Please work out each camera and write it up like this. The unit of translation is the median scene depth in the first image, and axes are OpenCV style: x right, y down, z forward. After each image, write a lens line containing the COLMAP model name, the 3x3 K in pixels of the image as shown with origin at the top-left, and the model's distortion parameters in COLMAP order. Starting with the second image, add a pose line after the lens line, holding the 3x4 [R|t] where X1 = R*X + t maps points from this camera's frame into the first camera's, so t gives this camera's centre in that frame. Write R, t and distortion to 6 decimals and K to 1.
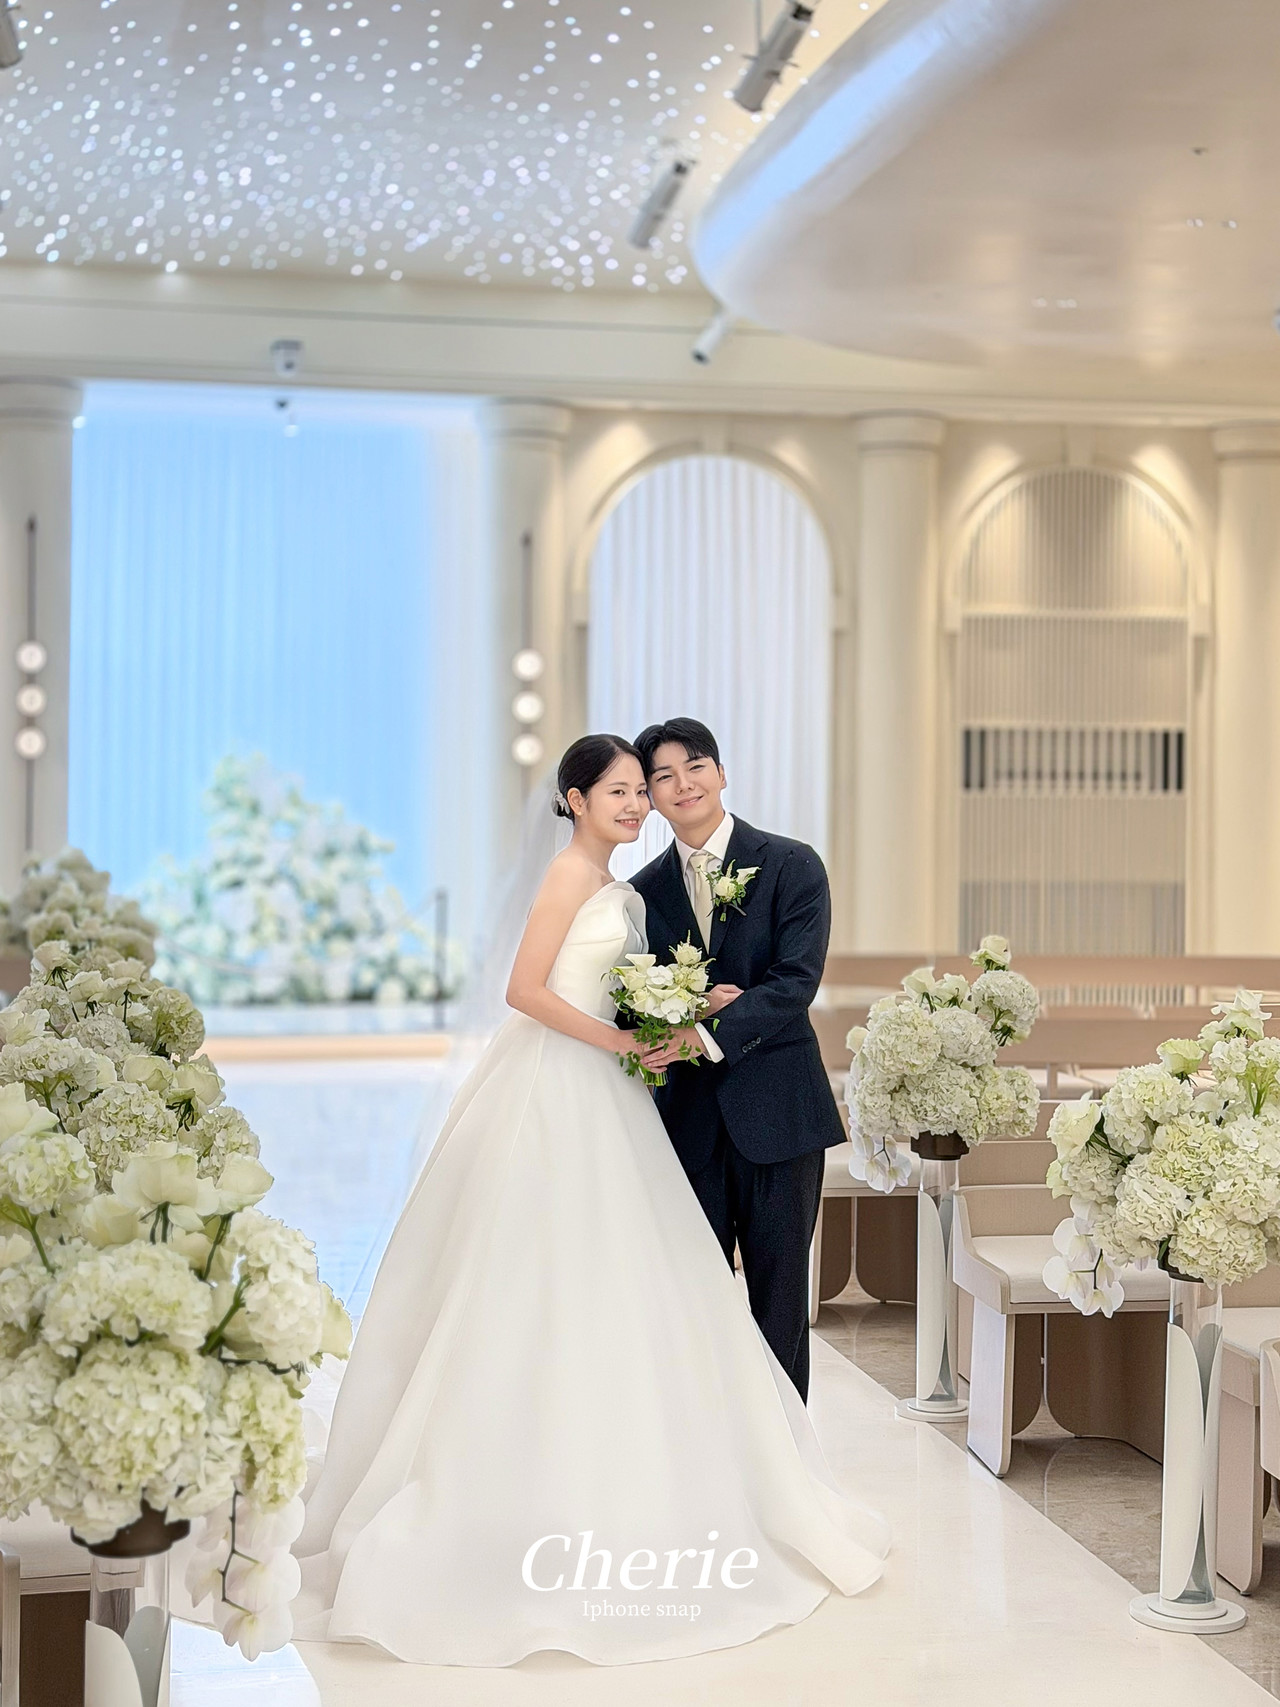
lens RADIAL K [[2588.2, 0, 640.0], [0, 2588.2, 853.5], [0, 0, 1]] dist [0.179389, -0.746622]
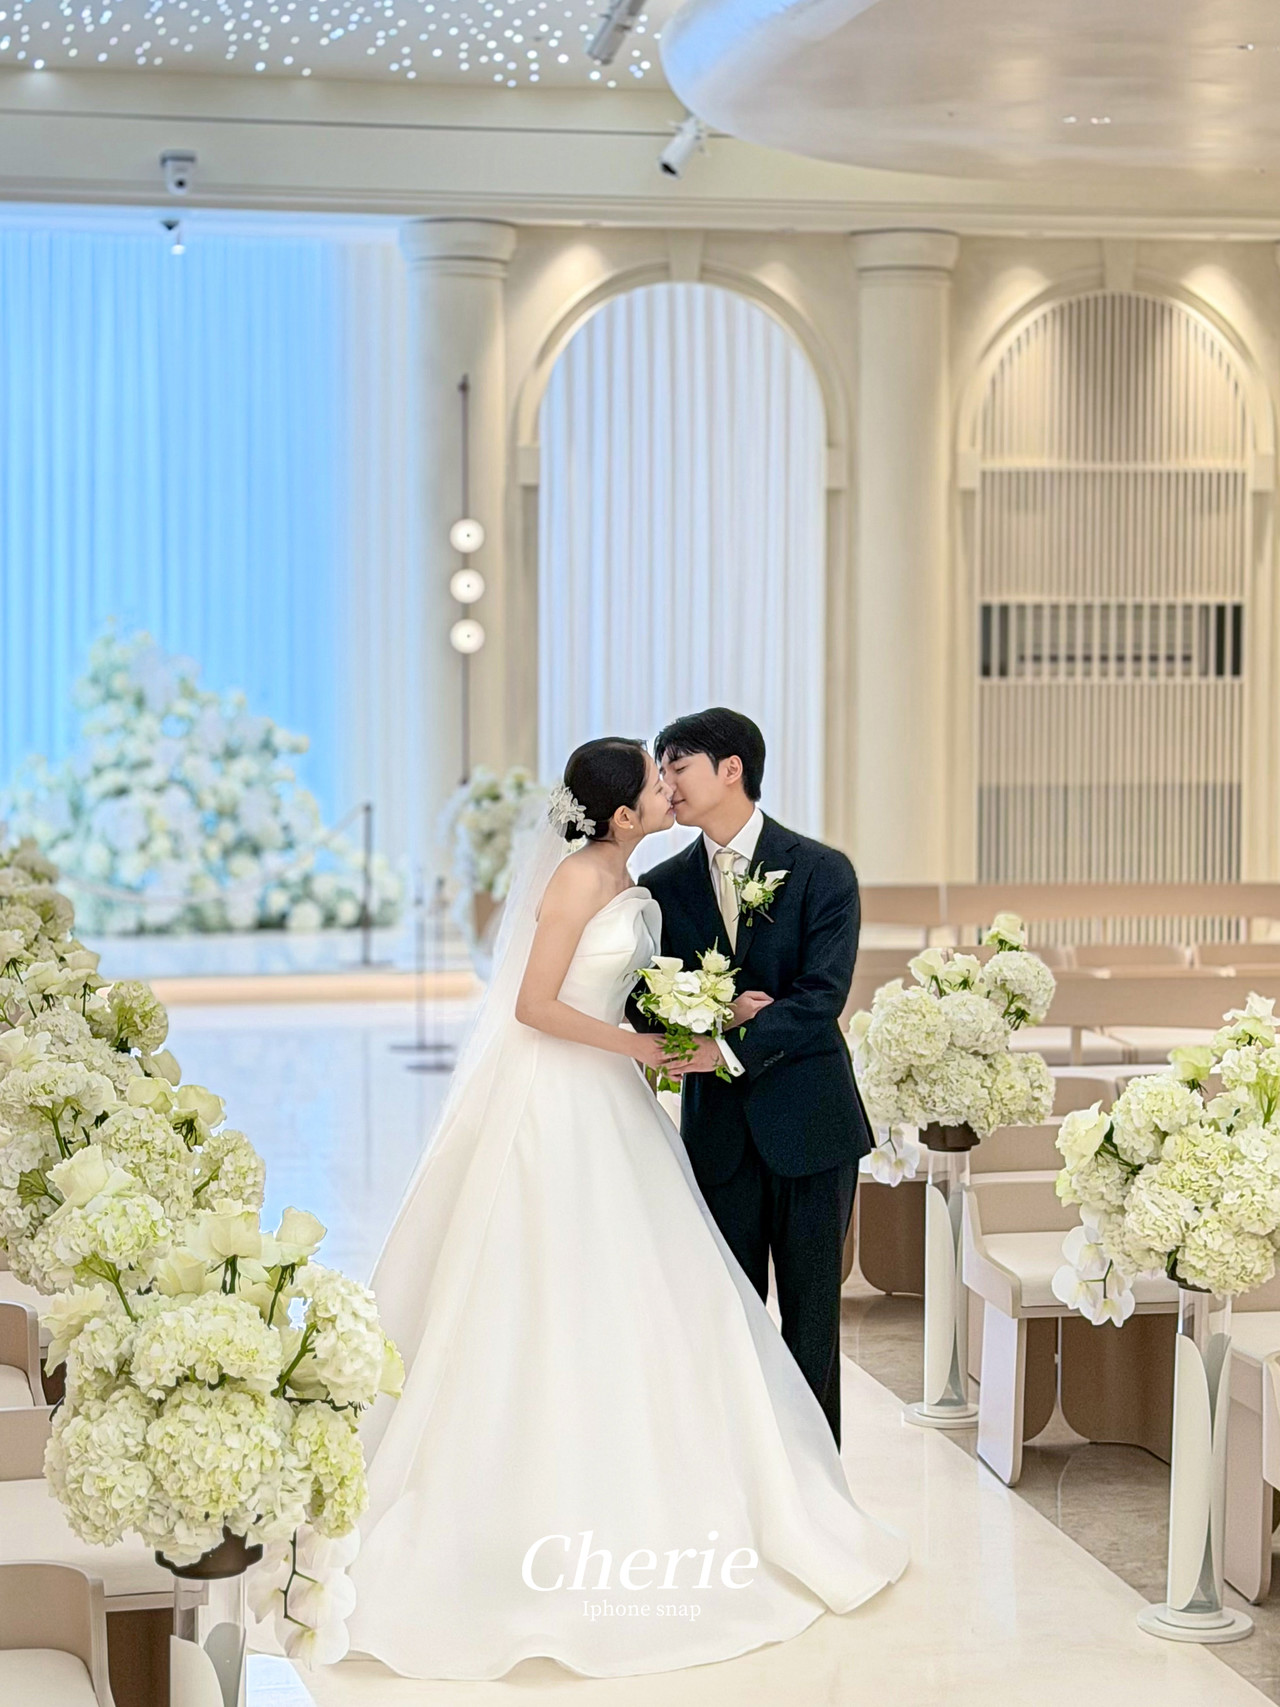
lens RADIAL K [[3339.8, 0, 640.0], [0, 3339.8, 853.5], [0, 0, 1]] dist [0.132970, -0.334376]
pose [[0.999776, -0.007189, 0.019906, -0.019826], [0.006144, 0.998624, 0.052083, -0.054113], [-0.020253, -0.051949, 0.998444, -0.200967]]
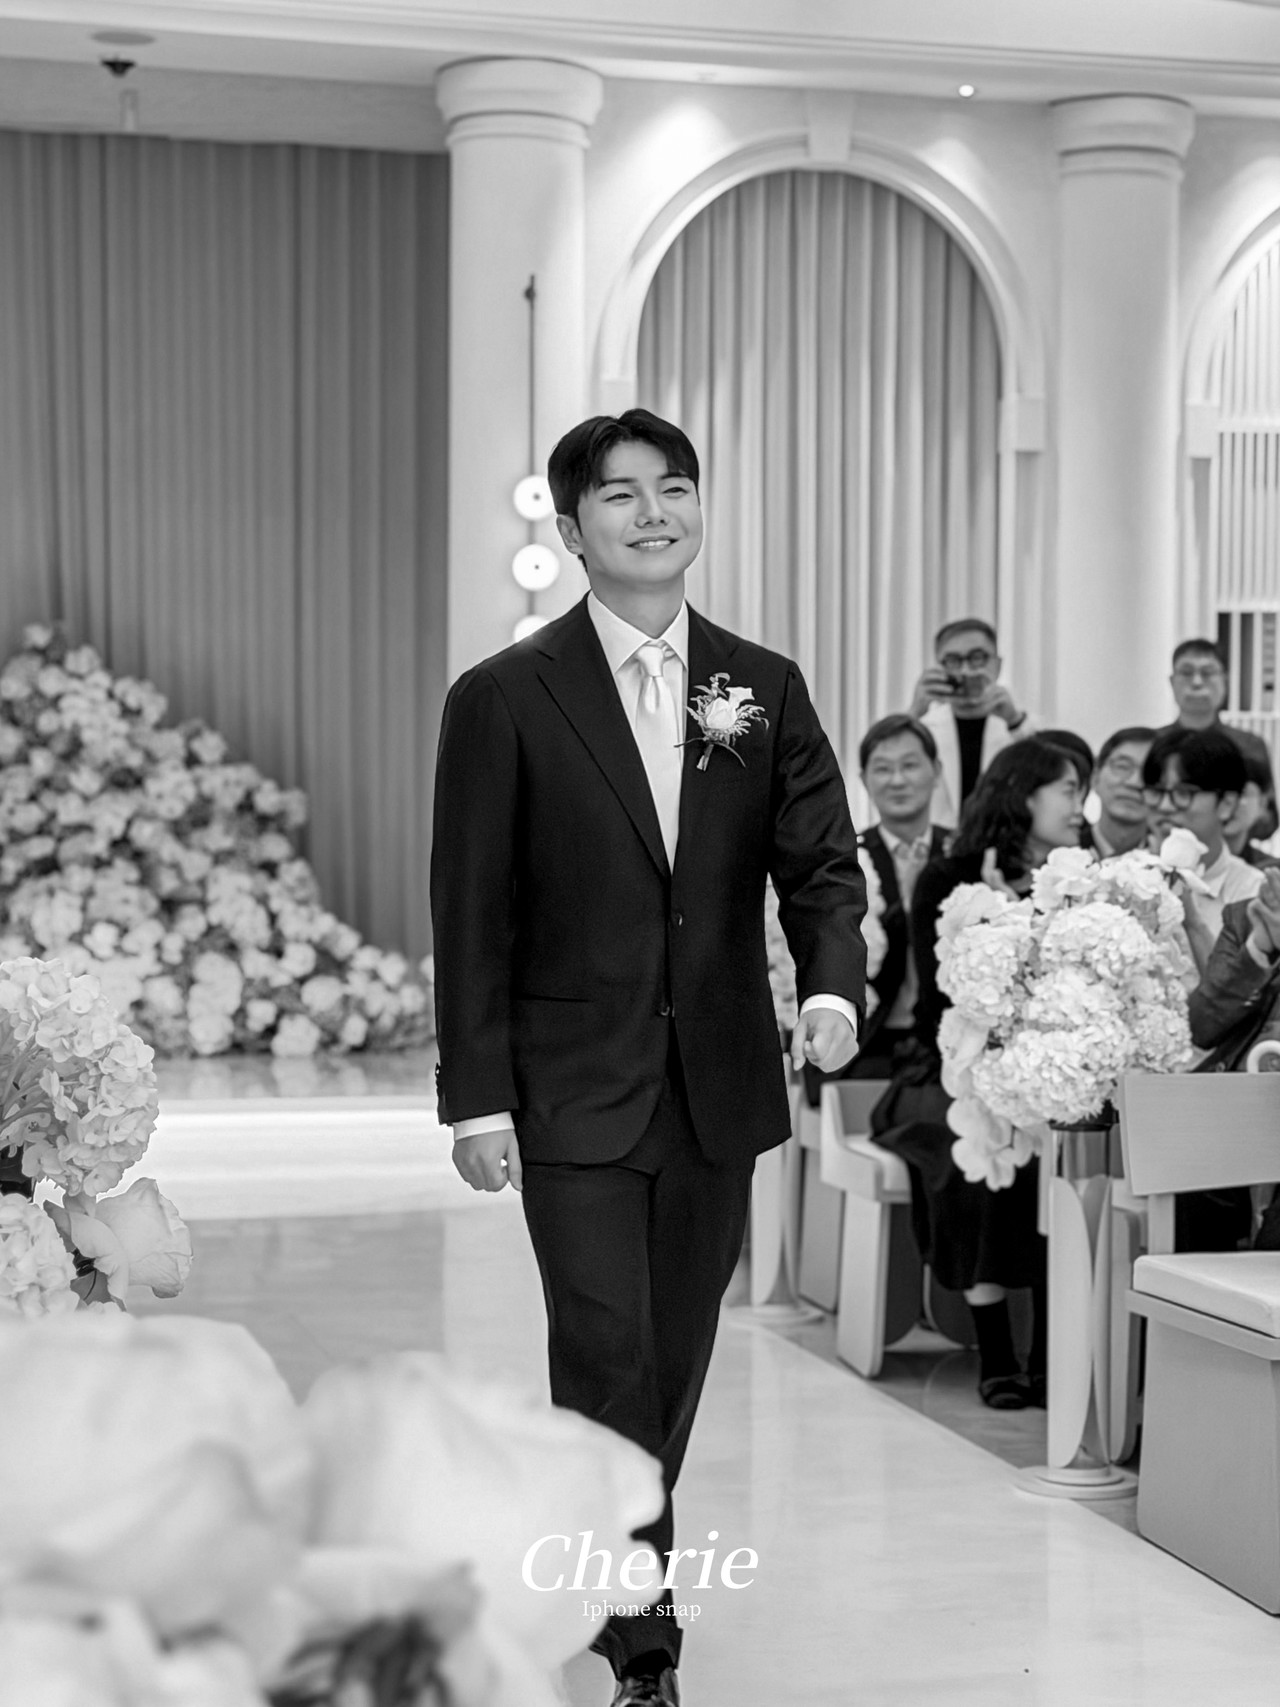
lens RADIAL K [[2986.5, 0, 637.7], [0, 2986.5, 899.2], [0, 0, 1]] dist [0.125218, -0.203443]
pose [[0.998344, -0.003327, 0.057429, -0.126752], [0.003216, 0.999993, 0.002031, 0.042553], [-0.057435, -0.001843, 0.998348, 0.631837]]
